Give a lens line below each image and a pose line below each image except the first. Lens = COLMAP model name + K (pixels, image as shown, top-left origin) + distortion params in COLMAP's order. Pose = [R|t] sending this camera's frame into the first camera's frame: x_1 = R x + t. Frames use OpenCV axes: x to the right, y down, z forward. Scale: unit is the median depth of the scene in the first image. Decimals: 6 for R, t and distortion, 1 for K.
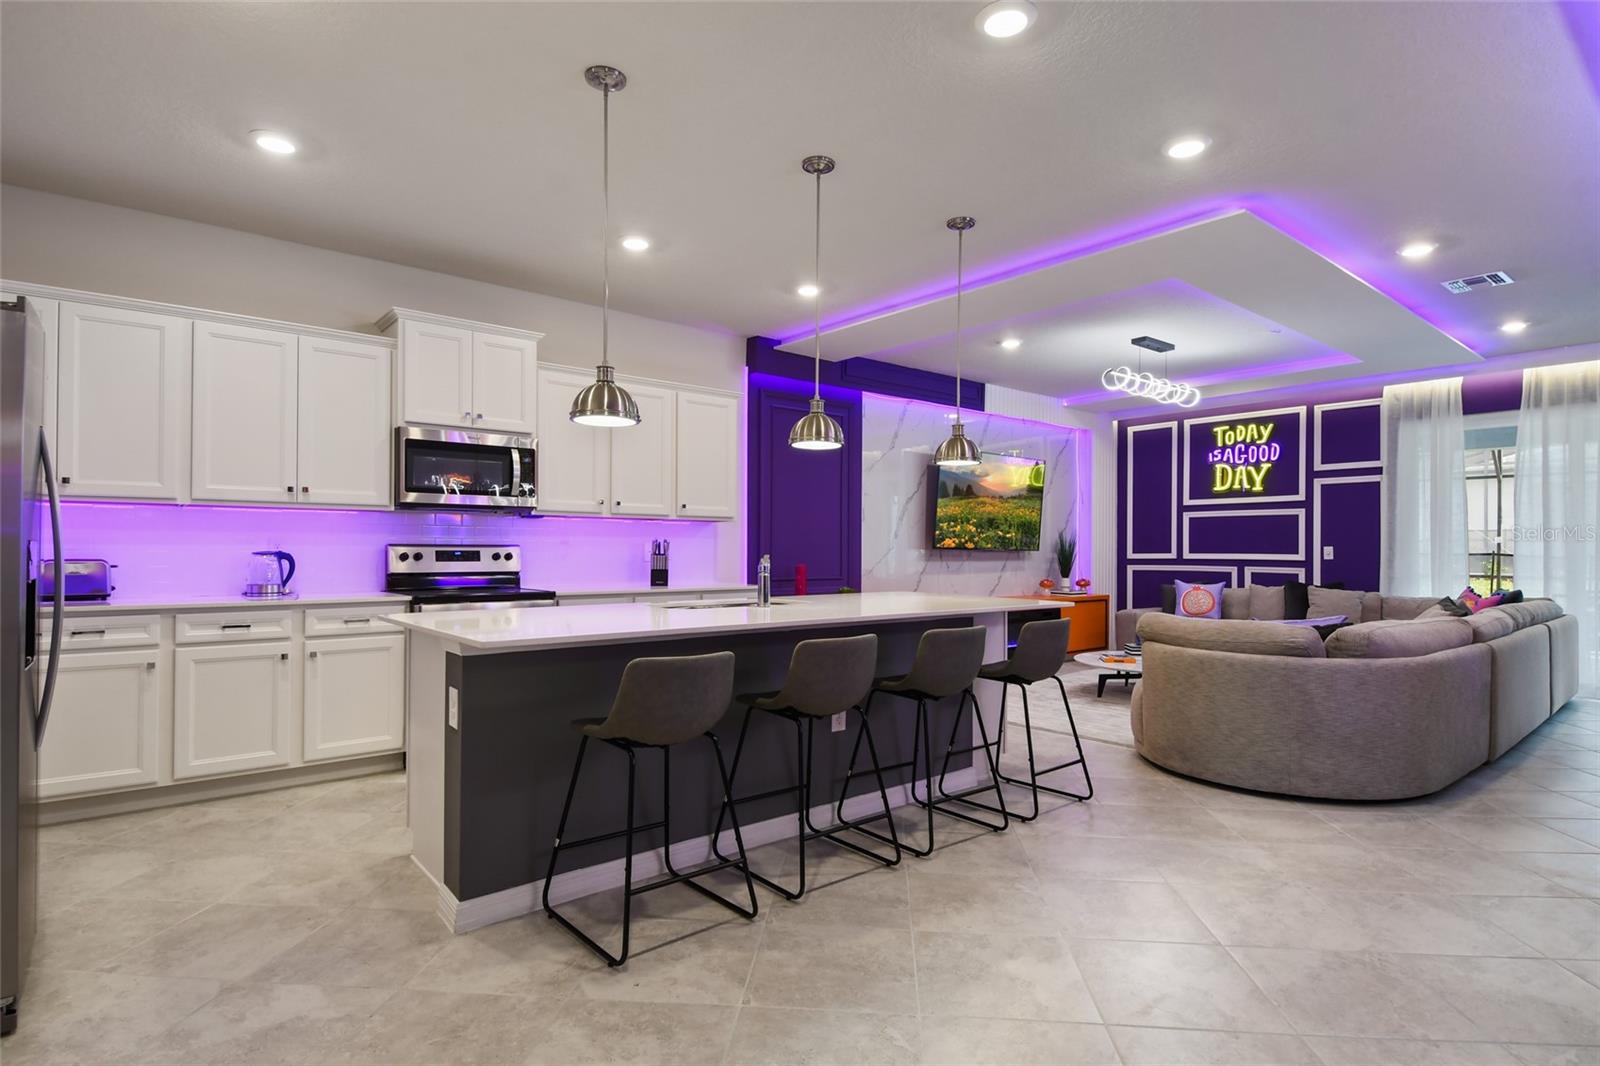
lens RADIAL K [[807.6, 0, 801.7], [0, 807.6, 545.2], [0, 0, 1]] dist [0.003407, -0.012768]
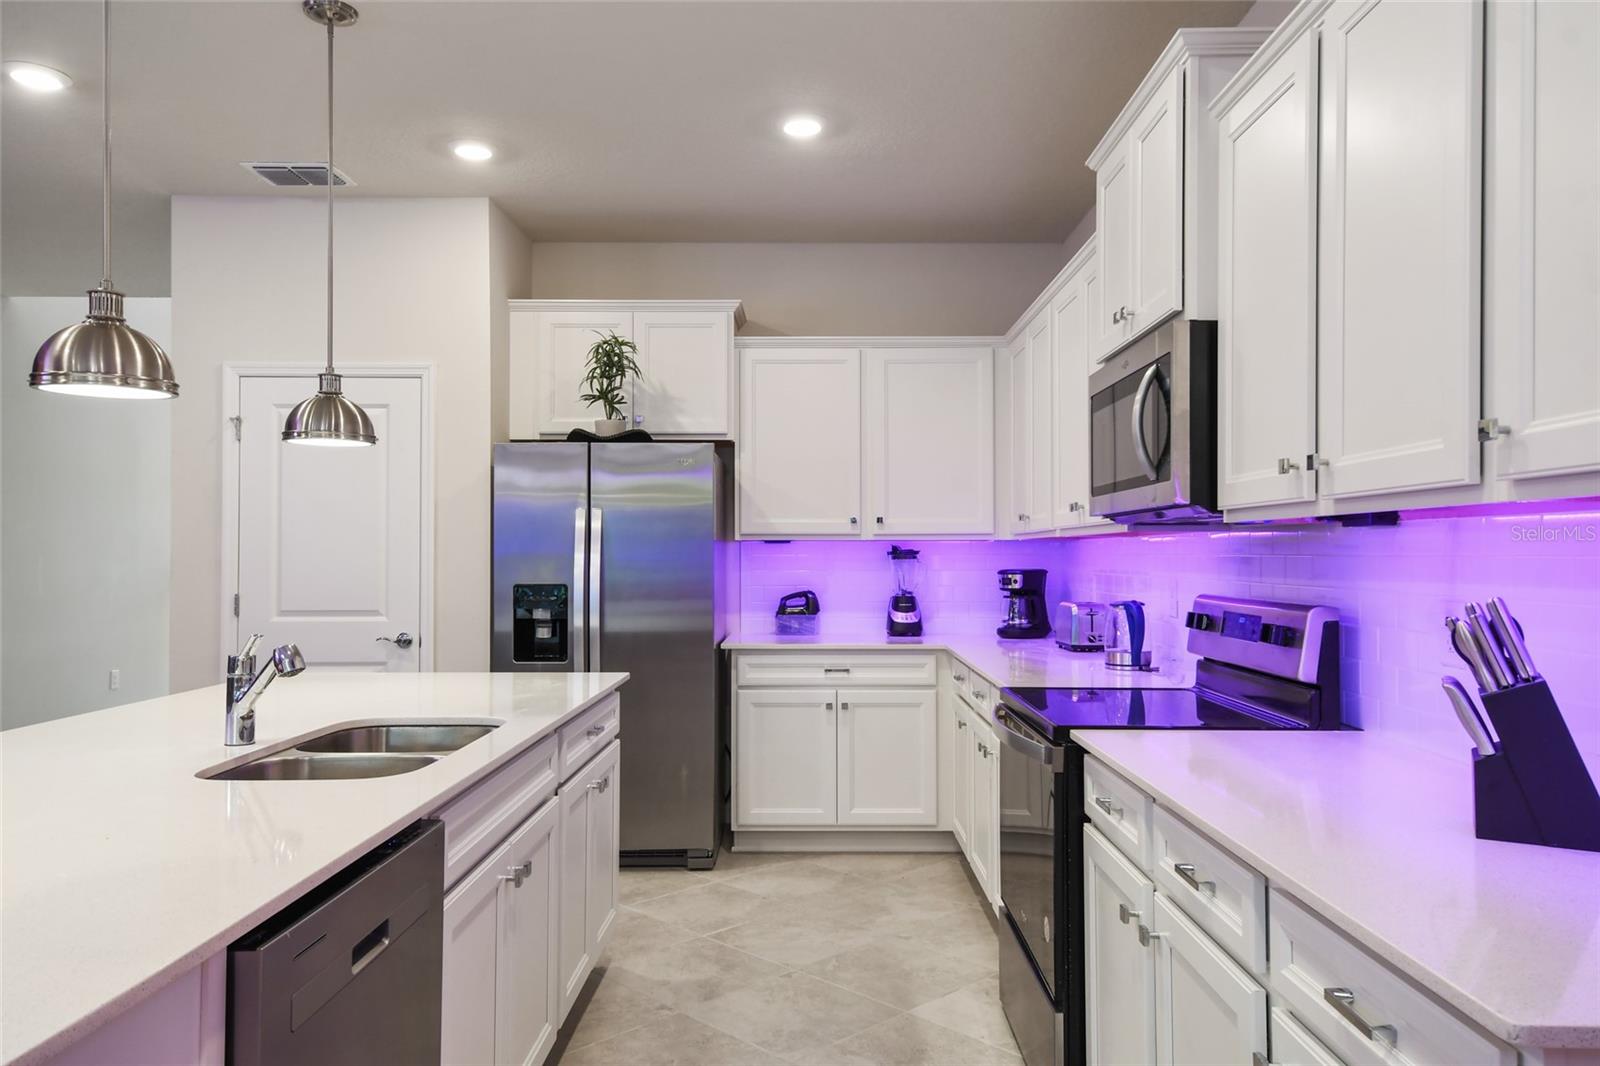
lens RADIAL K [[1097.4, 0, 800.0], [0, 1097.4, 533.0], [0, 0, 1]] dist [0.031124, 0.000804]
pose [[-0.635878, -0.019968, -0.771532, 0.211884], [0.002499, 0.999607, -0.027931, -0.023810], [0.771786, -0.019689, -0.635578, 1.455925]]
